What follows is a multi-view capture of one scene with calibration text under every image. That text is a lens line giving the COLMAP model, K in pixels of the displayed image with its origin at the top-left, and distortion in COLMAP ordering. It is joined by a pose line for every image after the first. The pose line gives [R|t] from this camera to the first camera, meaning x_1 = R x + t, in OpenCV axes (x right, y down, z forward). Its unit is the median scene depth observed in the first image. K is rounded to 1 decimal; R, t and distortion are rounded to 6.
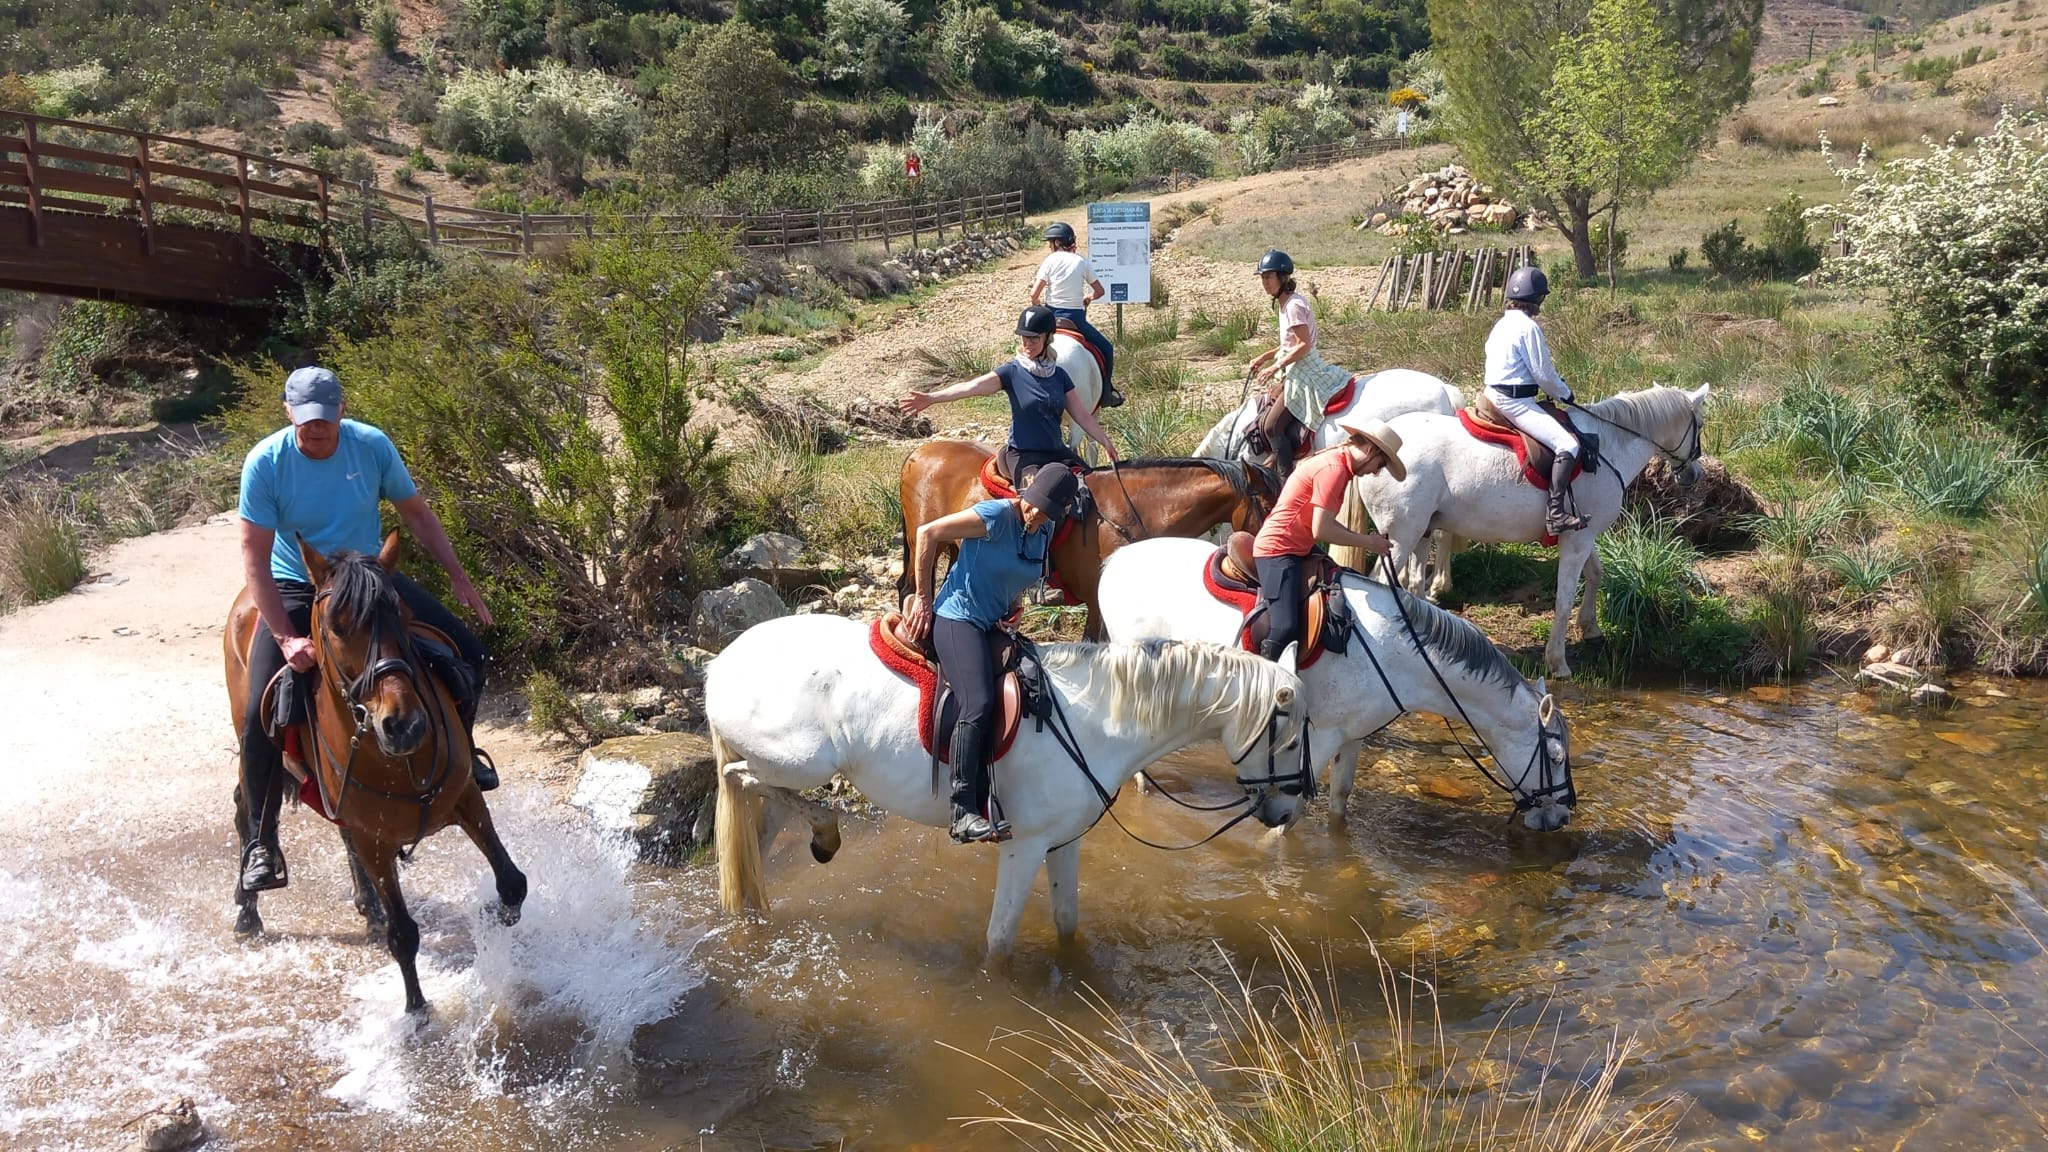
lens RADIAL K [[2759.6, 0, 1024.0], [0, 2759.6, 576.0], [0, 0, 1]] dist [0.075334, -0.009441]
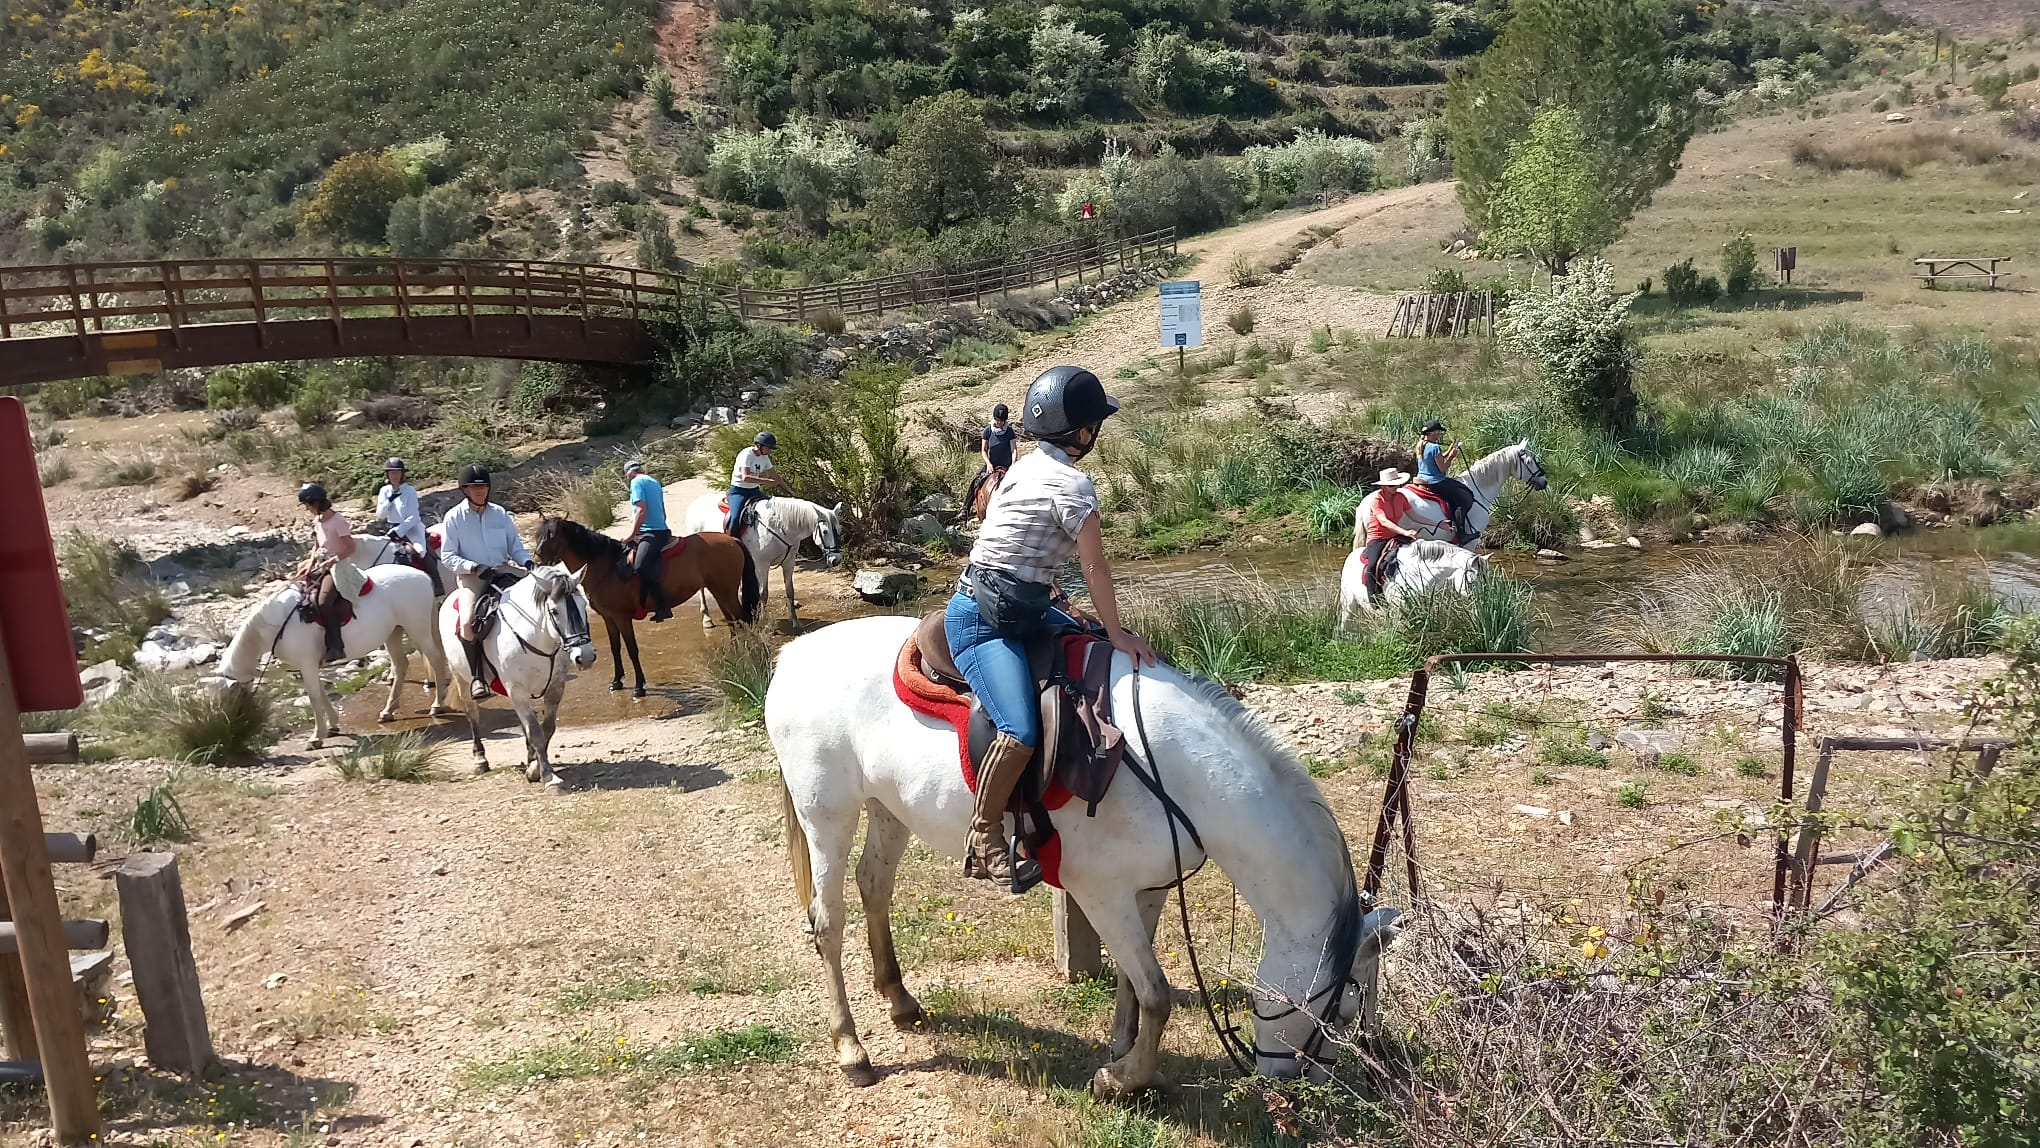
lens RADIAL K [[2748.8, 0, 1020.0], [0, 2748.8, 574.0], [0, 0, 1]] dist [0.075334, -0.009441]
pose [[0.996247, -0.011885, -0.085730, 0.028896], [0.012595, 0.999891, 0.007744, 0.005904], [0.085629, -0.008795, 0.996288, -0.209073]]
